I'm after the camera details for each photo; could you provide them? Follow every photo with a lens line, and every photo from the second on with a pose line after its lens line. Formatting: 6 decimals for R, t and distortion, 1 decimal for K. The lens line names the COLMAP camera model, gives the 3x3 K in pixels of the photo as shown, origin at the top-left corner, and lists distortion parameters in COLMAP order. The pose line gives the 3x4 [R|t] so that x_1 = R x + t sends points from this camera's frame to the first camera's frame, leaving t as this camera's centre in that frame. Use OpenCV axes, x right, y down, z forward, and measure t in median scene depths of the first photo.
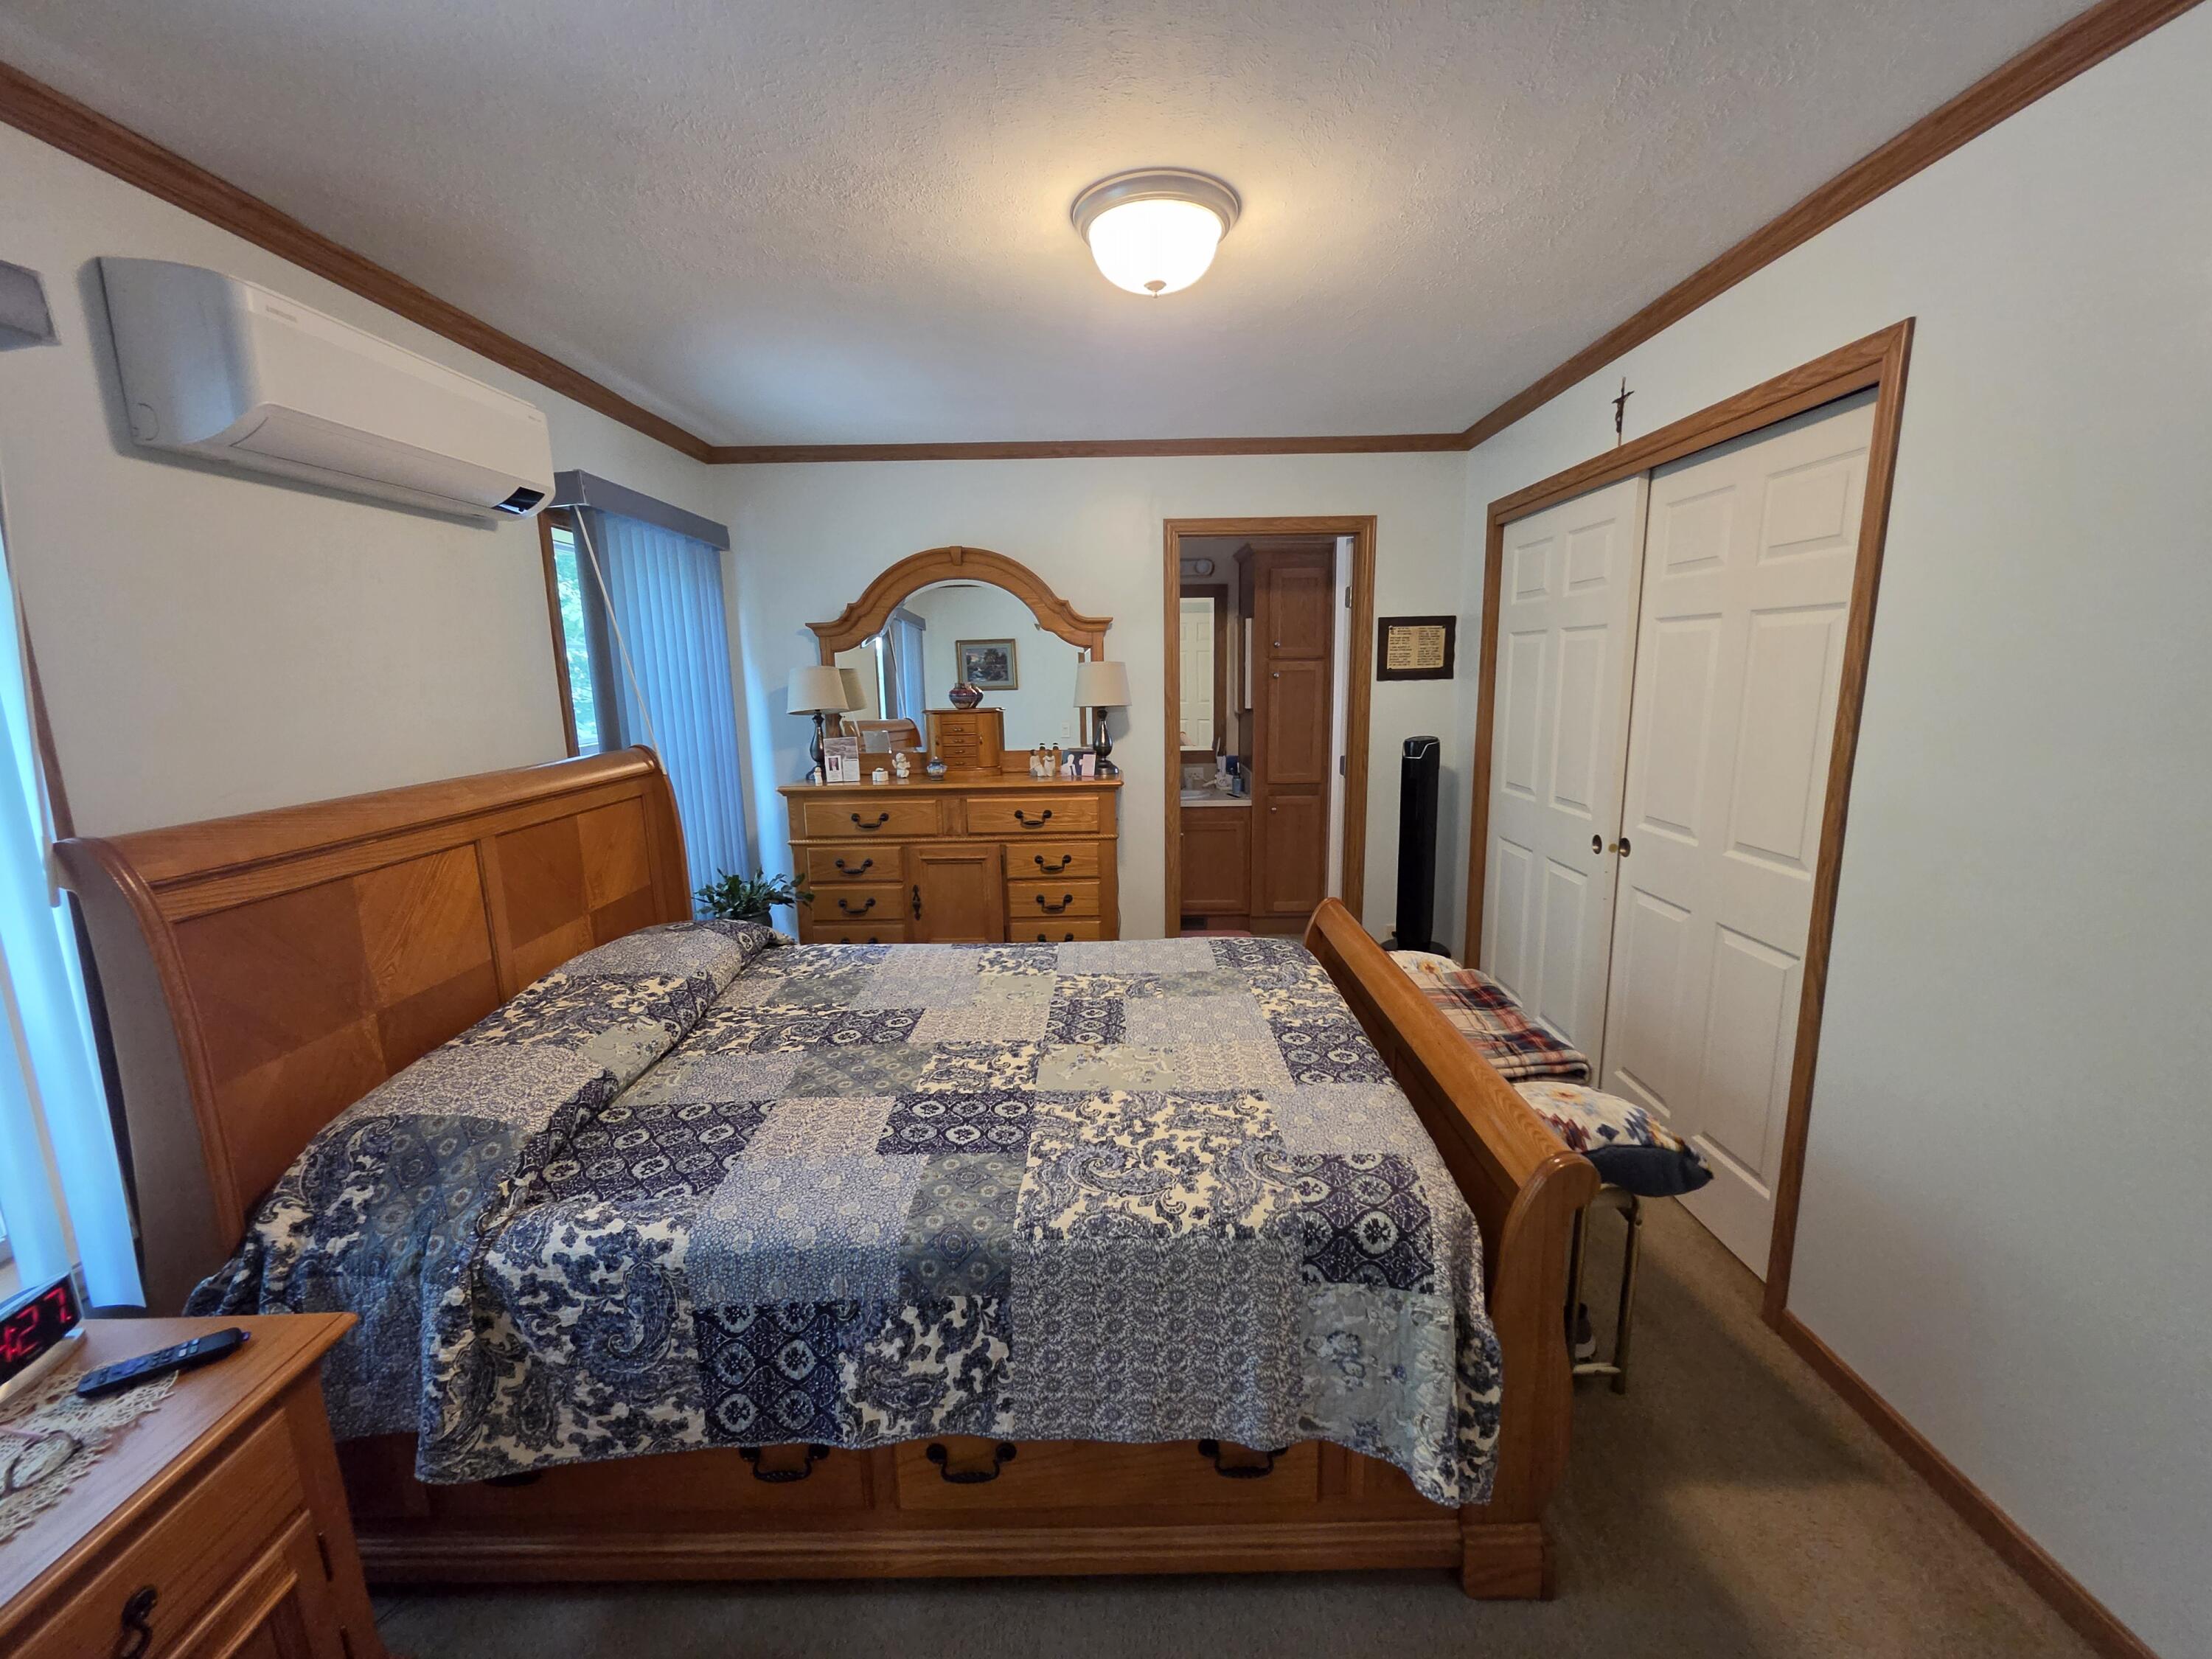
lens RADIAL K [[914.3, 0, 1118.9], [0, 914.3, 836.7], [0, 0, 1]] dist [-0.002820, 0.000270]
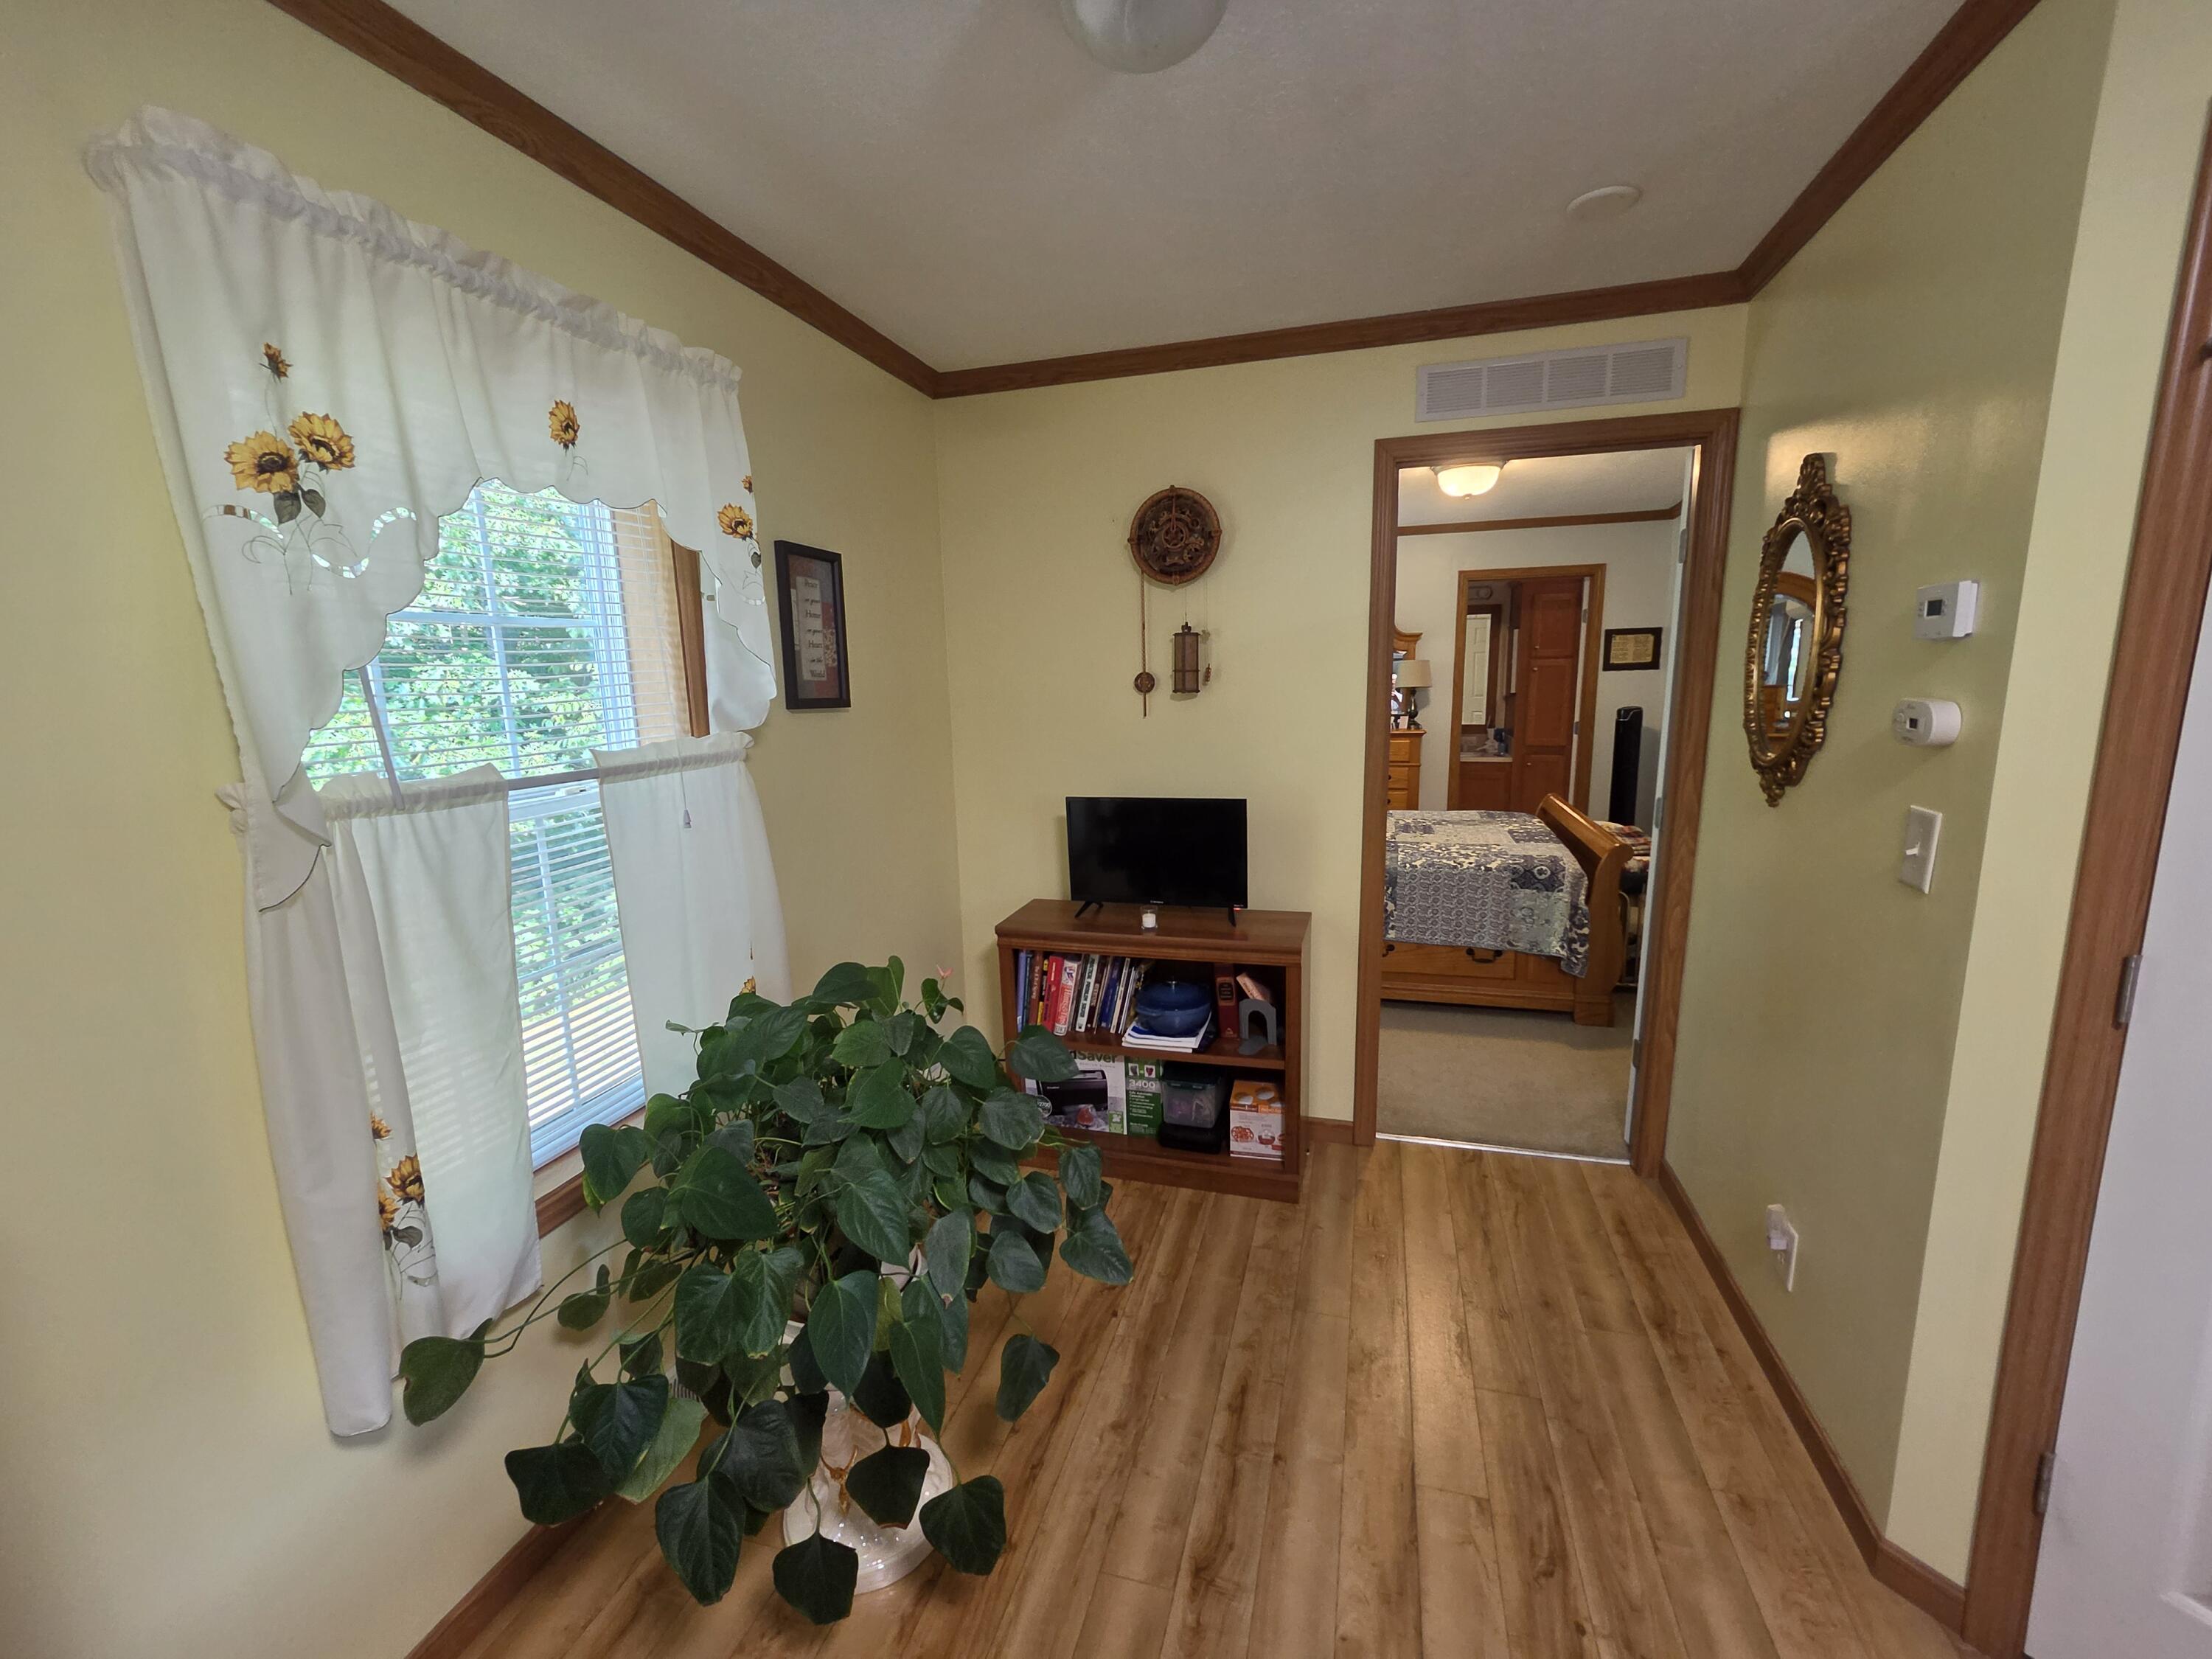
lens RADIAL K [[924.7, 0, 1119.0], [0, 924.7, 840.1], [0, 0, 1]] dist [-0.002556, 0.005833]
pose [[0.962493, 0.045768, -0.267417, -0.070830], [-0.046309, 0.998918, 0.004287, 0.148364], [0.267324, 0.008257, 0.963571, -0.730909]]
